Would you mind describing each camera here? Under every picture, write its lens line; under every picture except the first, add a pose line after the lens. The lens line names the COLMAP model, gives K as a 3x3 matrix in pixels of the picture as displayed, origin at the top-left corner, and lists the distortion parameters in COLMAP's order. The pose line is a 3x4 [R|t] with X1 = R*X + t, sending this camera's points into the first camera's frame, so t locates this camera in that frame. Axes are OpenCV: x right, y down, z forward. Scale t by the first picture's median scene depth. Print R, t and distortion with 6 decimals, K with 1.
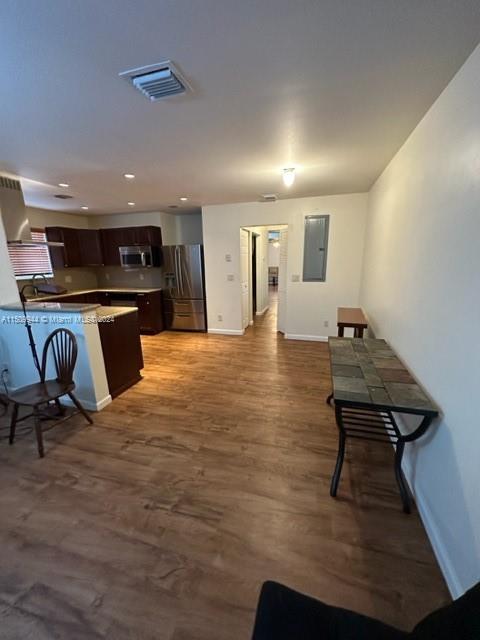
lens RADIAL K [[257.3, 0, 240.0], [0, 257.3, 320.5], [0, 0, 1]] dist [0.002209, 0.000246]
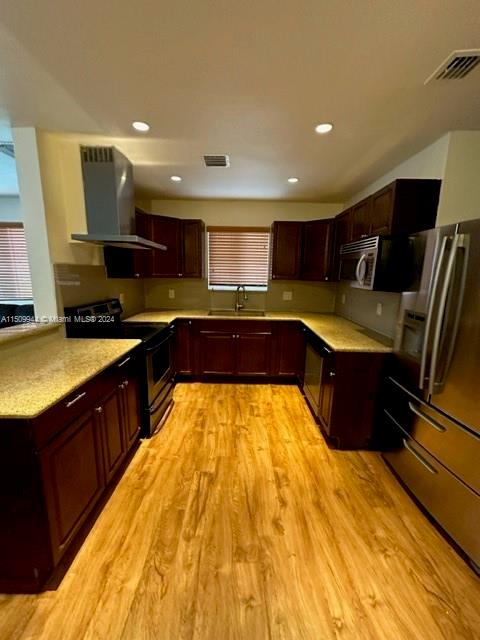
lens RADIAL K [[257.3, 0, 240.3], [0, 257.3, 319.7], [0, 0, 1]] dist [0.002209, 0.000246]
pose [[0.280776, 0.204500, -0.937734, -0.029253], [-0.249563, 0.958985, 0.134410, -0.180908], [0.926759, 0.196285, 0.320296, 0.753561]]
